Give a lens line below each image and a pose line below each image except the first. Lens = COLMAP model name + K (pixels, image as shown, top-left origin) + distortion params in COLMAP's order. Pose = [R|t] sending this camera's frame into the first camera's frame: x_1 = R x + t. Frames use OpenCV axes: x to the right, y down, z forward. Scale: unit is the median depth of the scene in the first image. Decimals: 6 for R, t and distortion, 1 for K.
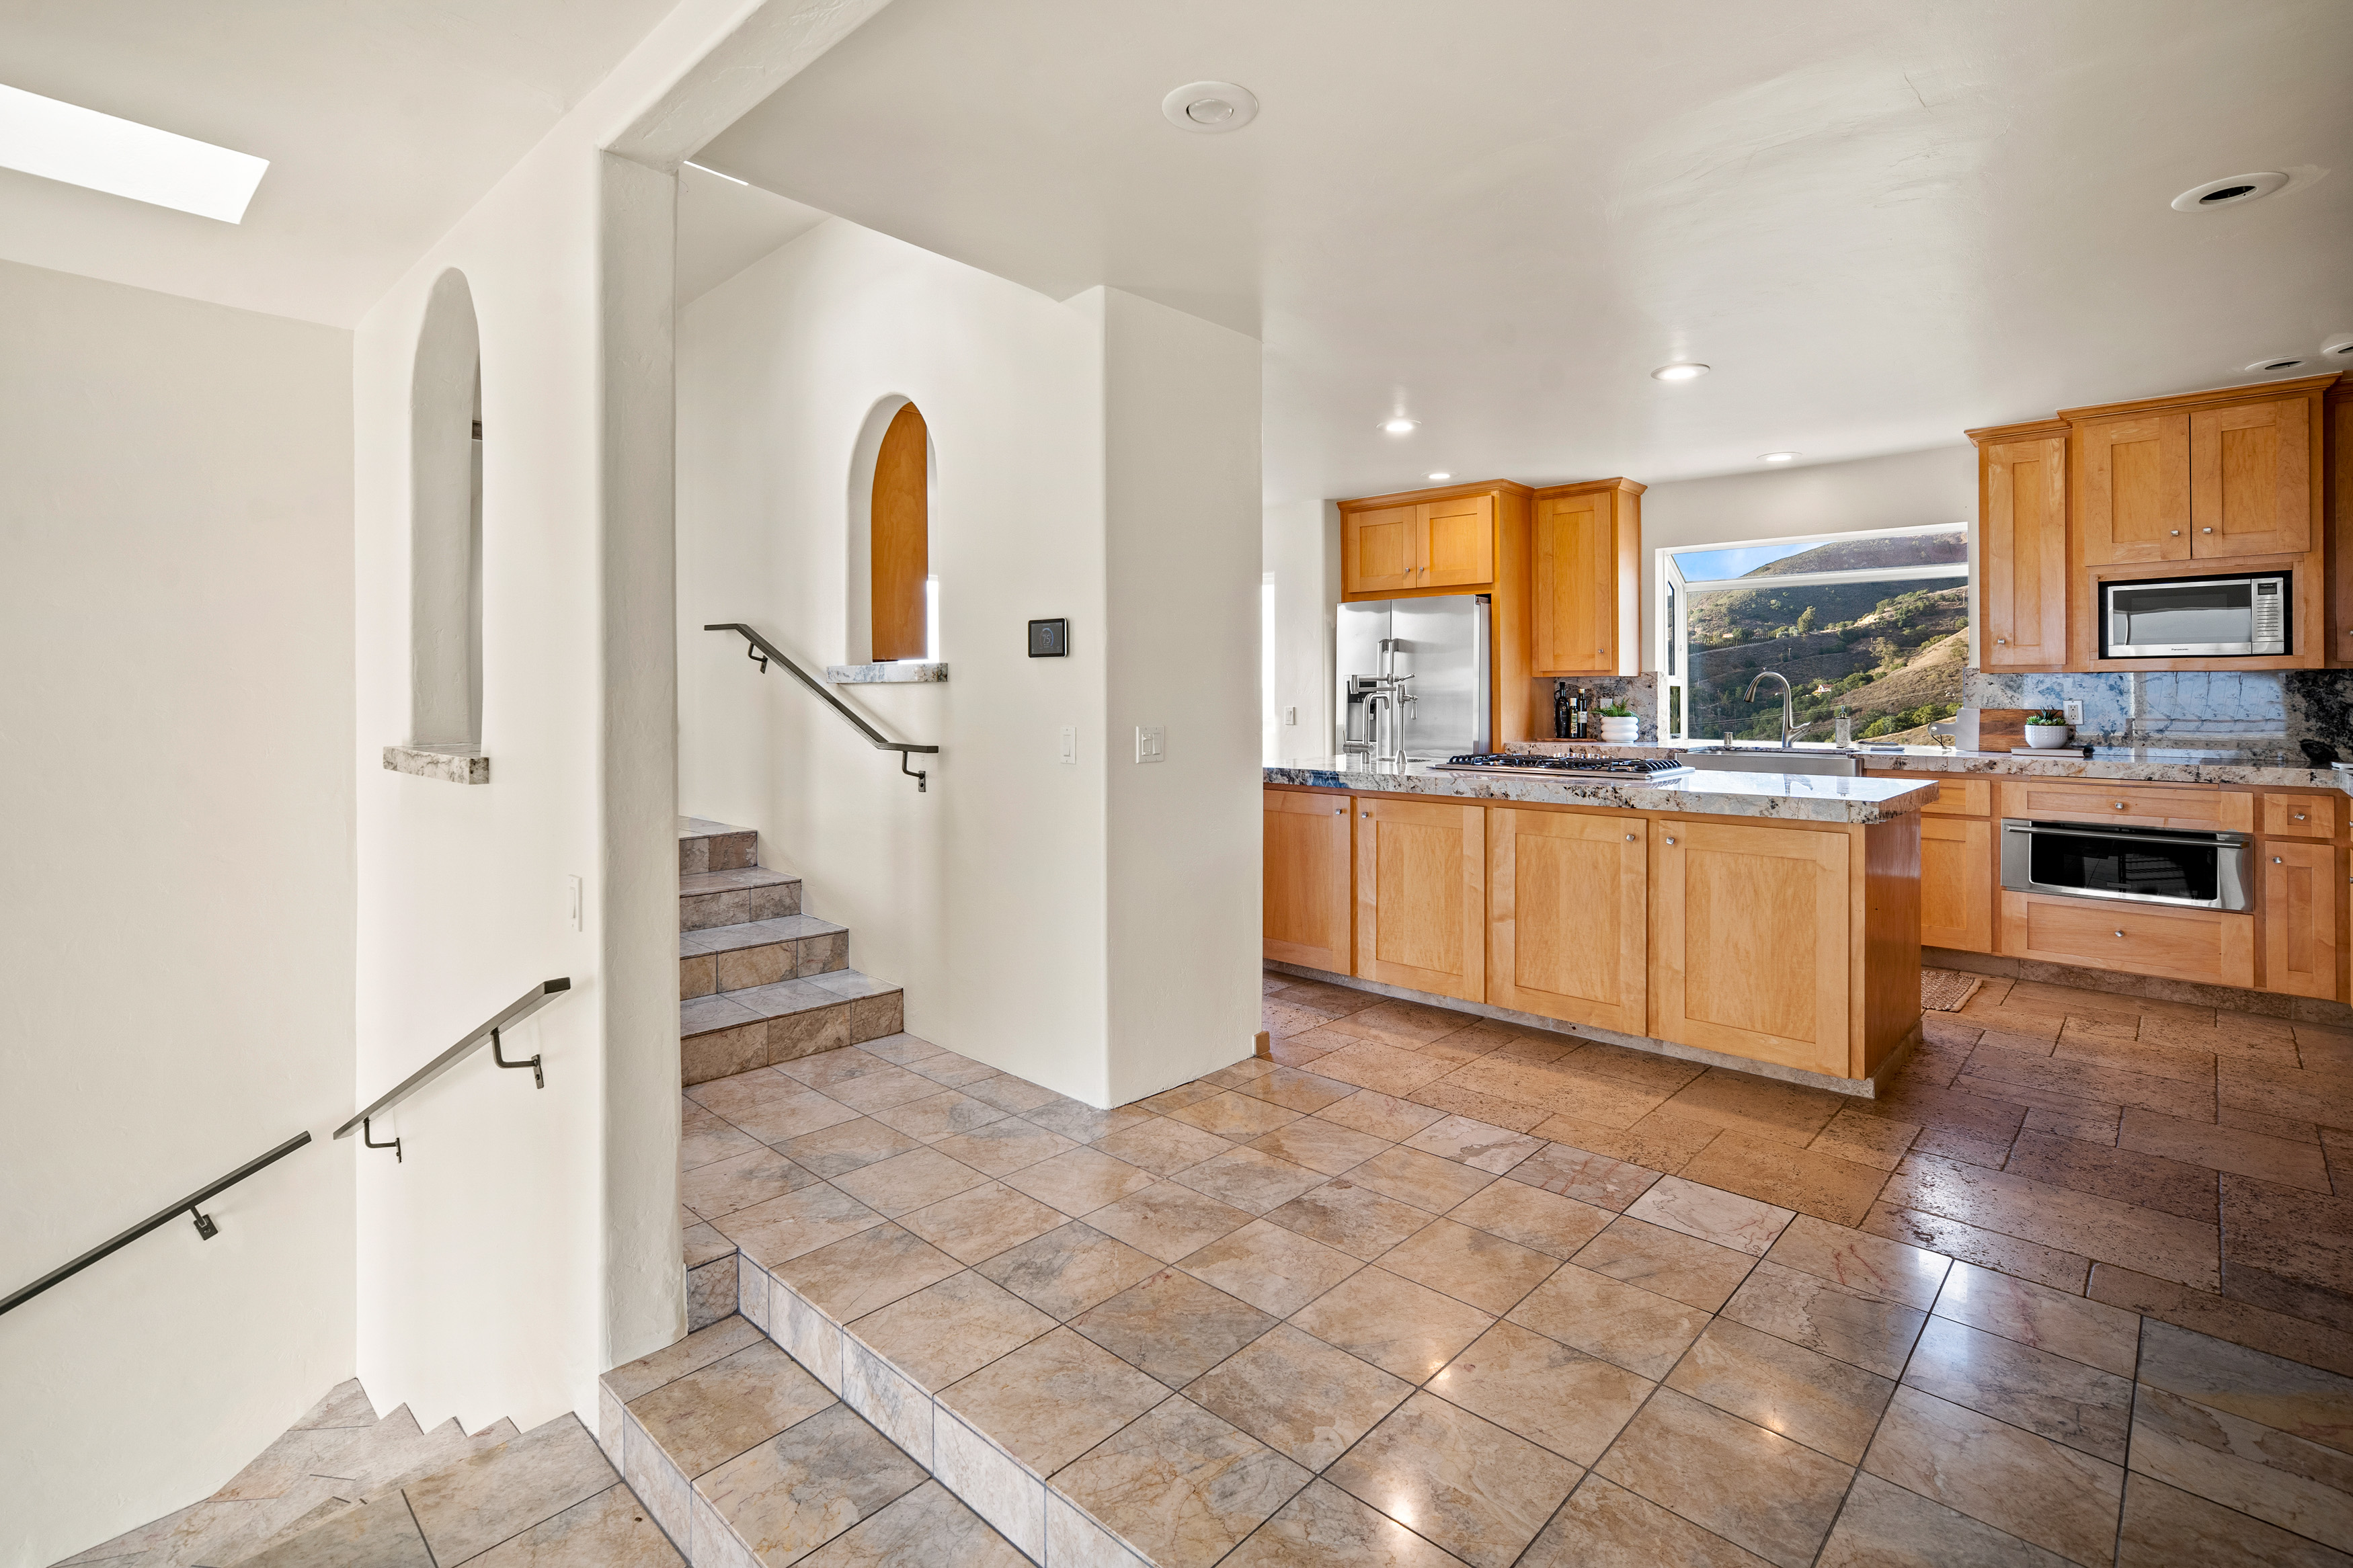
lens RADIAL K [[1104.1, 0, 1184.8], [0, 1104.1, 692.9], [0, 0, 1]] dist [-0.001892, 0.011972]
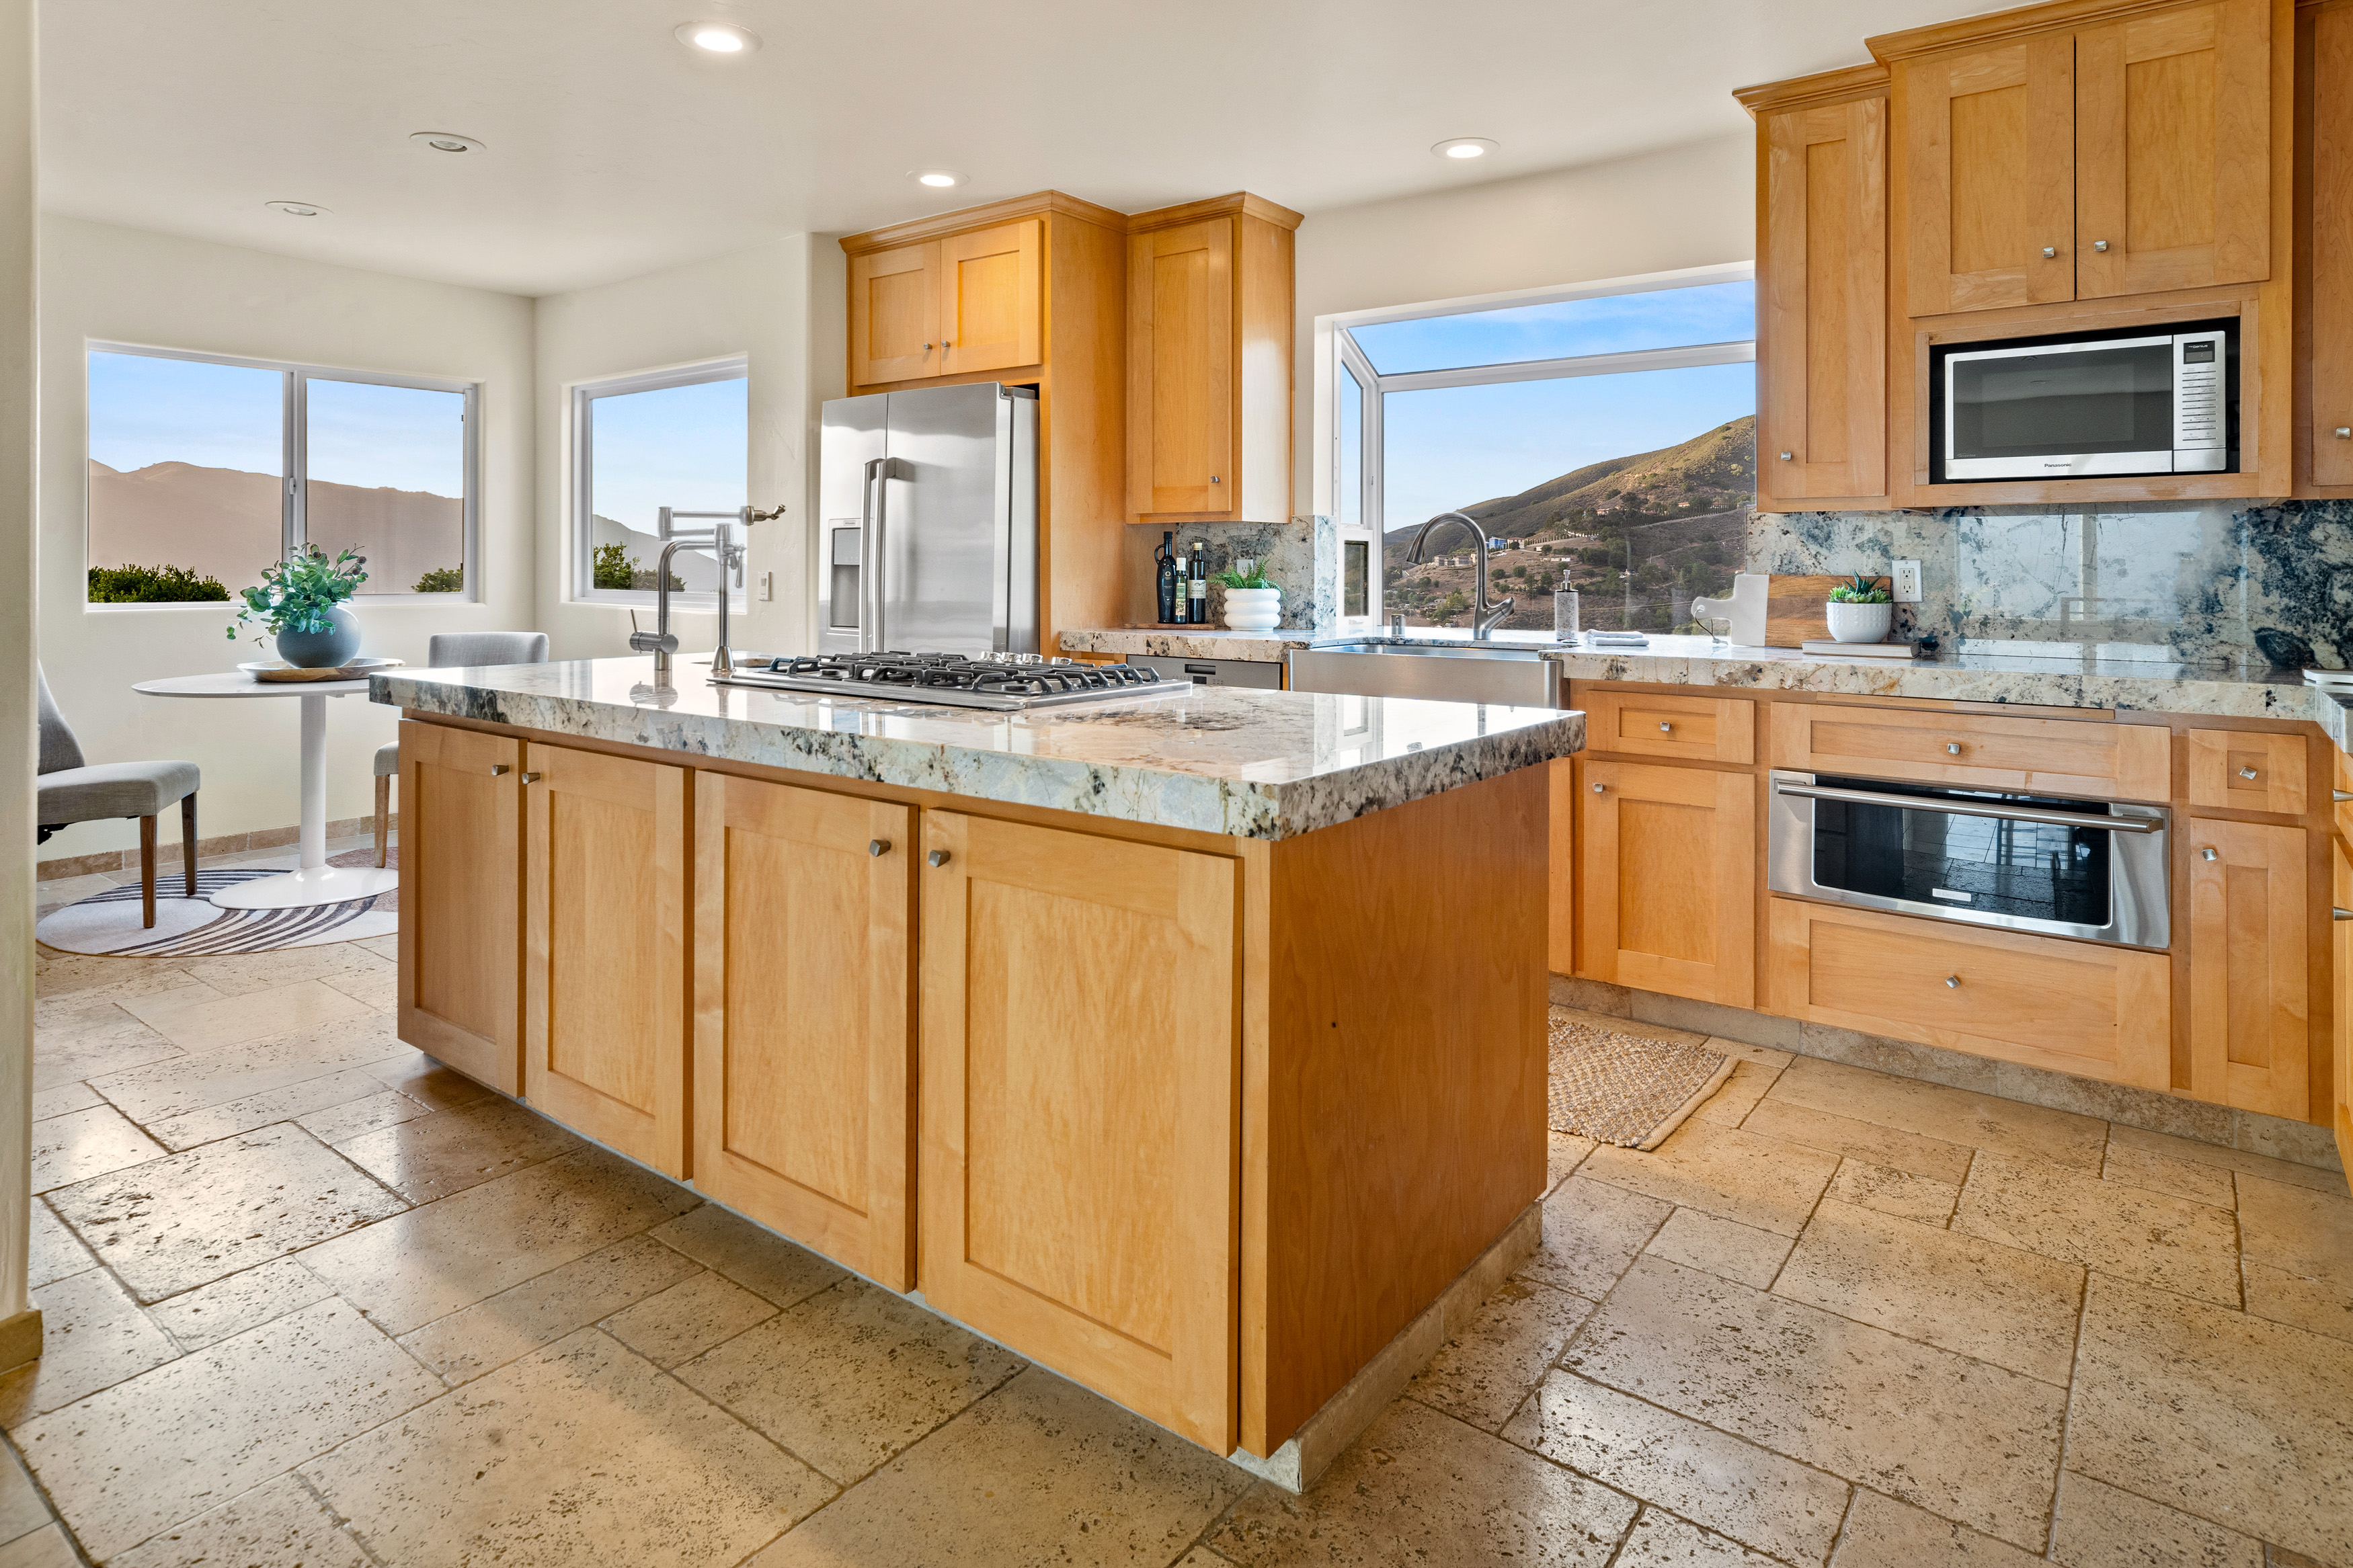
lens RADIAL K [[1324.7, 0, 1173.2], [0, 1324.7, 568.3], [0, 0, 1]] dist [-0.007444, 0.019173]
pose [[0.996005, 0.005370, 0.089131, 0.396254], [-0.005410, 0.999985, 0.000204, 0.014424], [-0.089129, -0.000686, 0.996020, 0.380127]]
